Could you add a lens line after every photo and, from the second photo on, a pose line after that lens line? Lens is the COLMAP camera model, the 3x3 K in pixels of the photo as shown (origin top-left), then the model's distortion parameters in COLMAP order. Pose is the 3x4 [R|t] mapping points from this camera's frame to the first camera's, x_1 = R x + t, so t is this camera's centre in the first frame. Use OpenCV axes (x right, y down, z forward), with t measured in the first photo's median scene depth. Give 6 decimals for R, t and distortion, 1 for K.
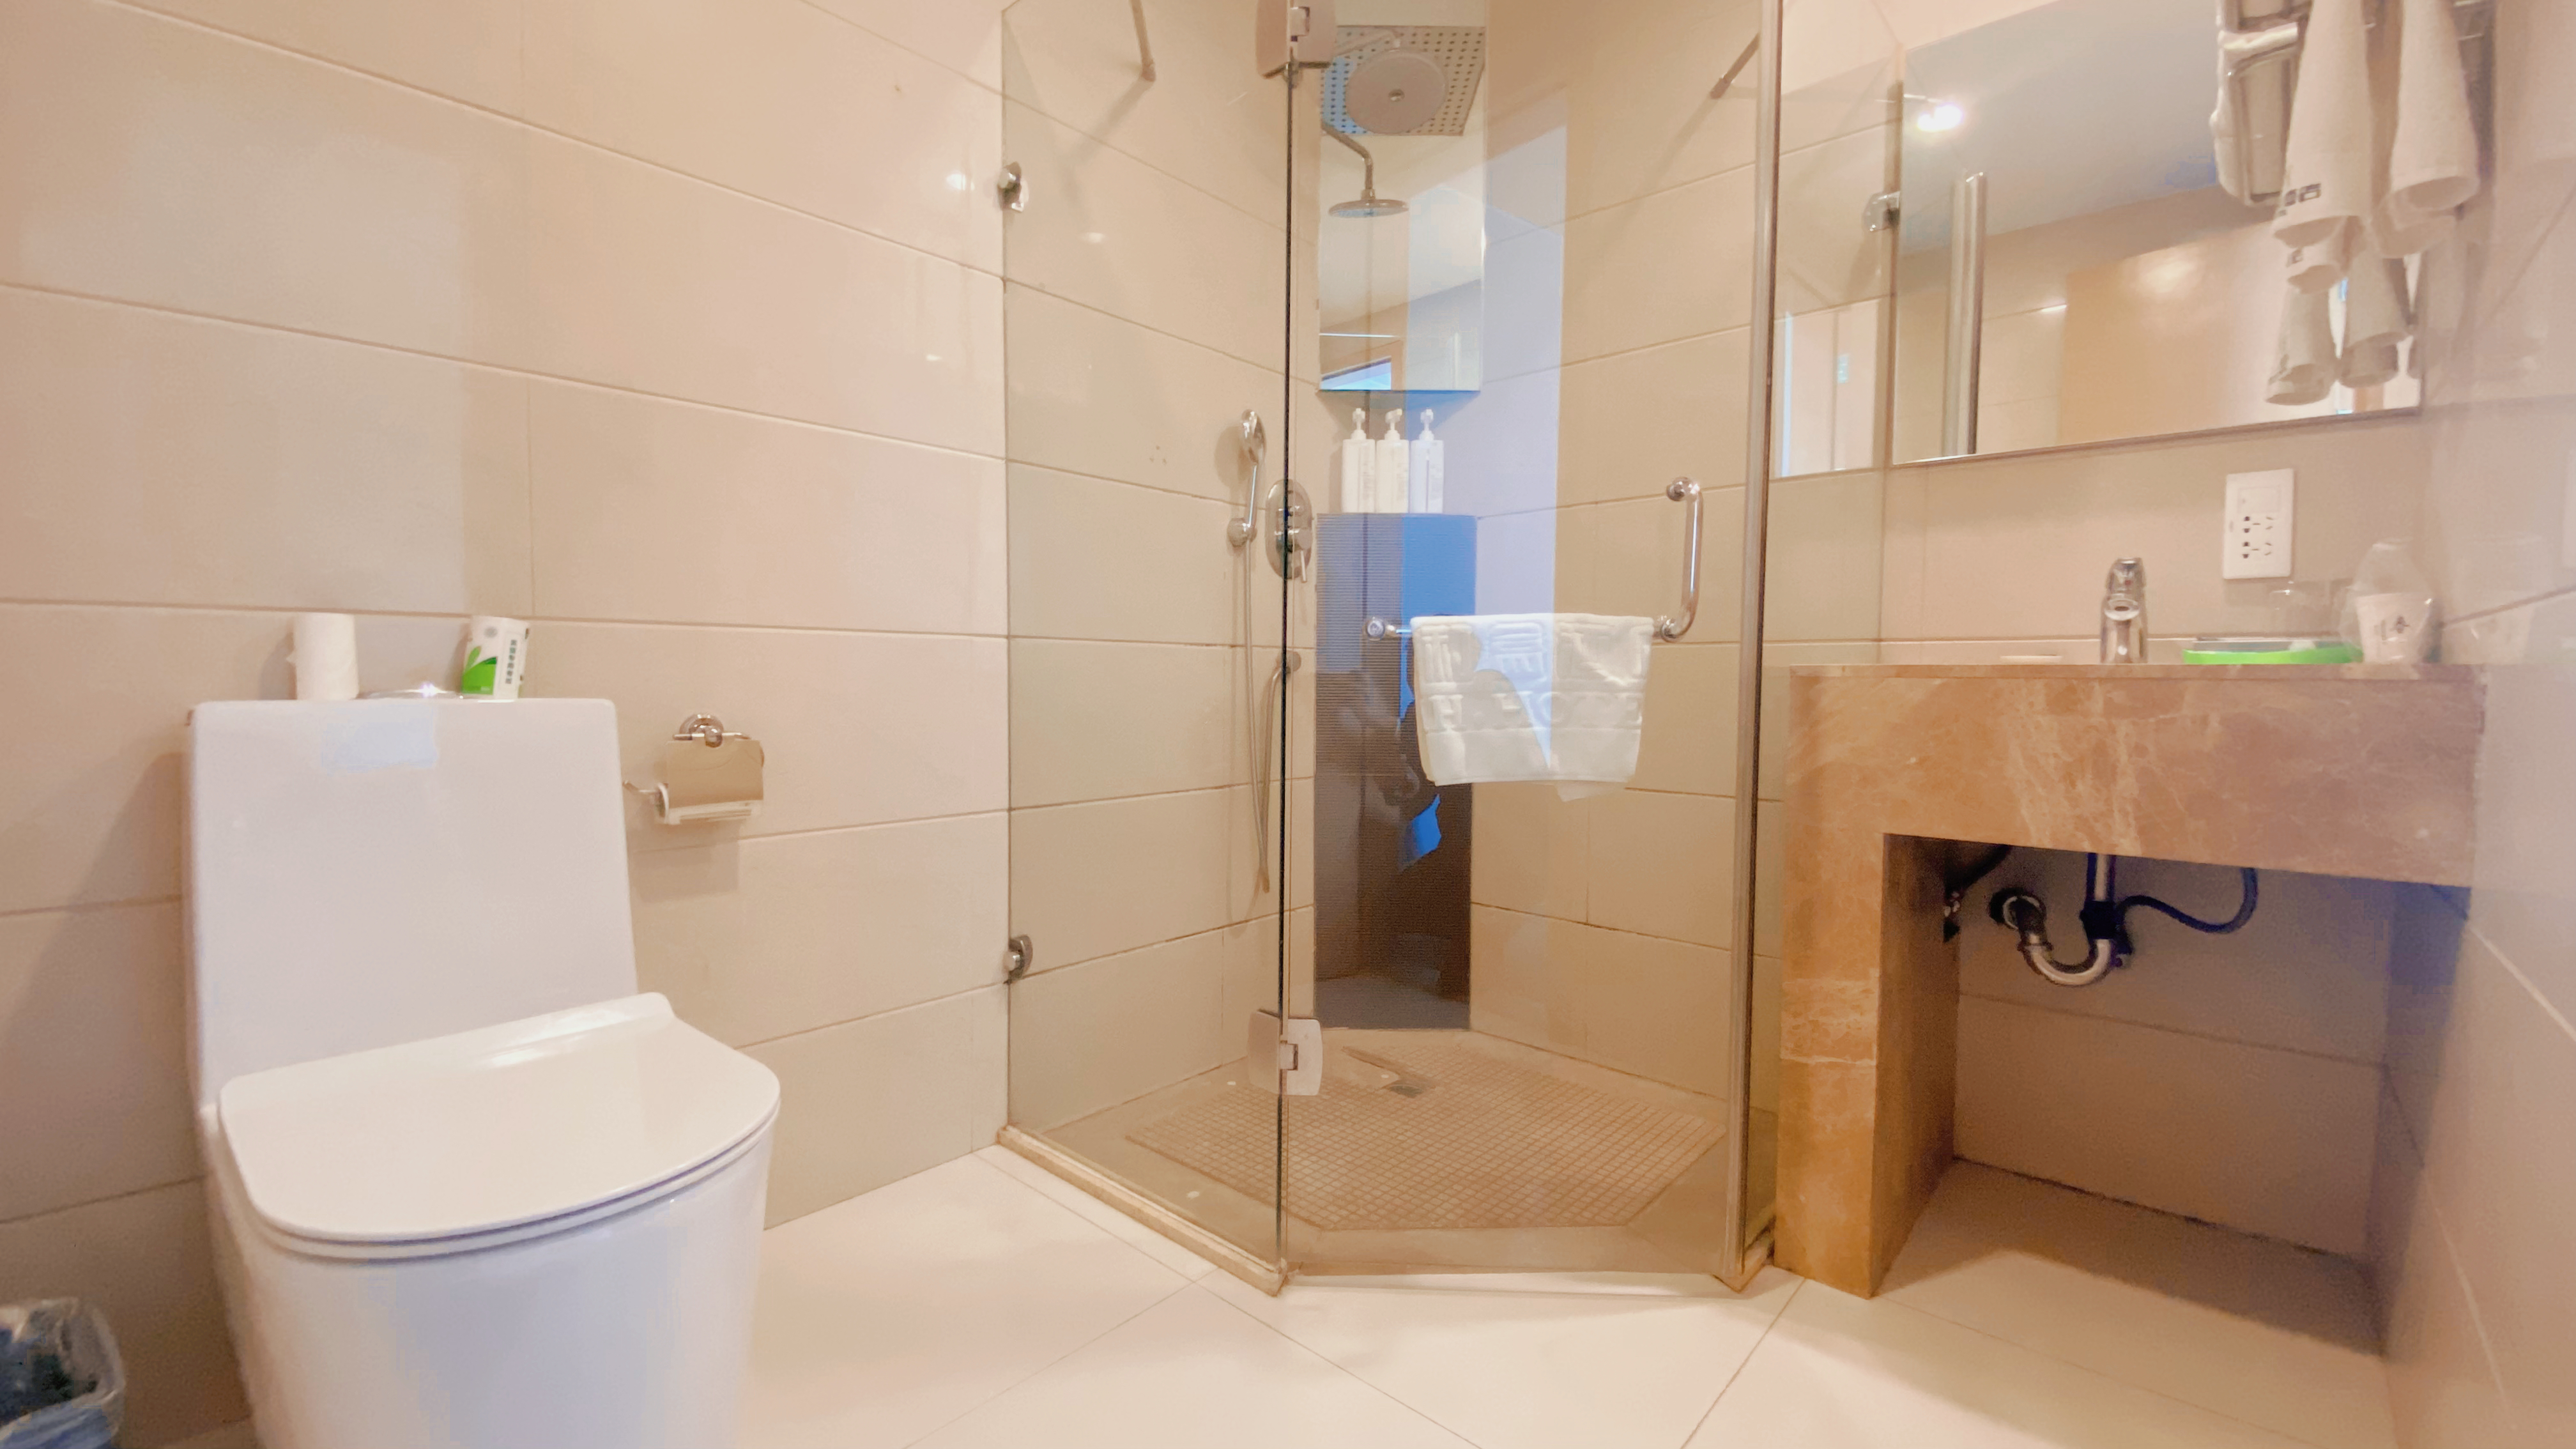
lens RADIAL K [[1044.3, 0, 1288.0], [0, 1044.3, 724.5], [0, 0, 1]] dist [0.019126, -0.021637]
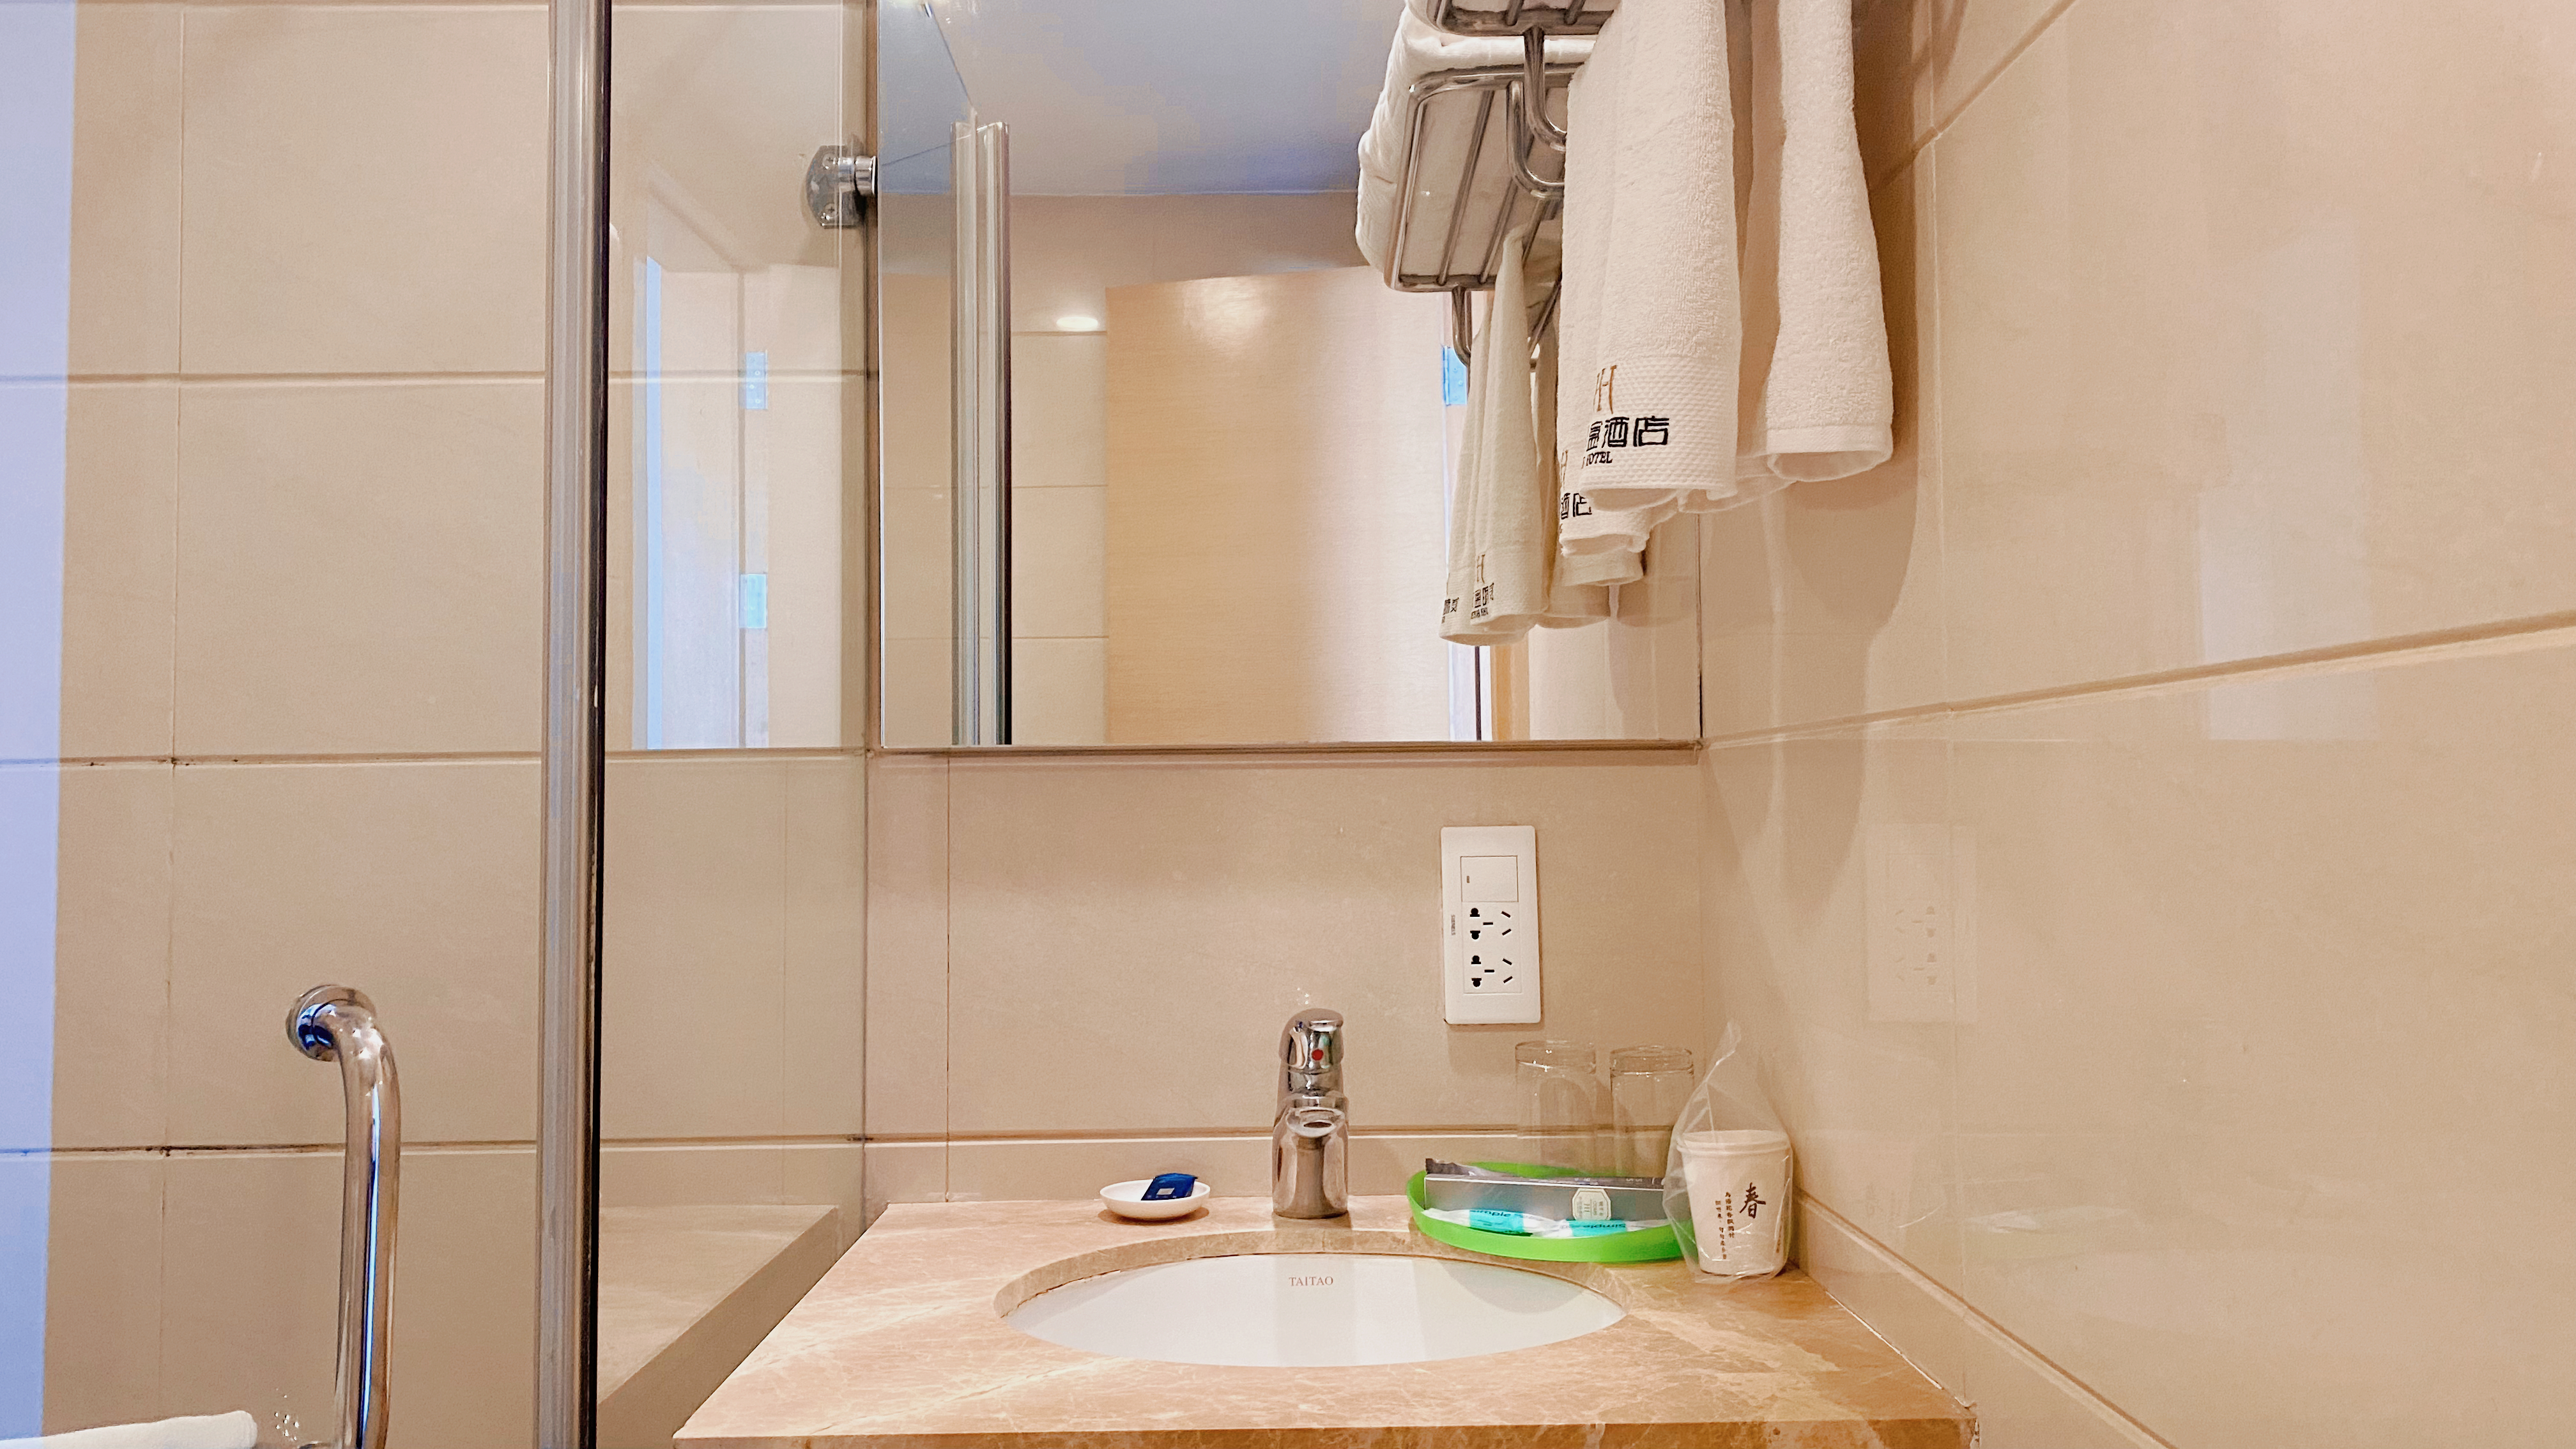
lens RADIAL K [[2018.4, 0, 1288.0], [0, 2018.4, 724.5], [0, 0, 1]] dist [0.069089, -0.002750]
pose [[0.739619, 0.023317, 0.672621, 0.142889], [0.046102, 0.995297, -0.085196, -0.207318], [-0.671445, 0.094022, 0.735066, 0.287025]]
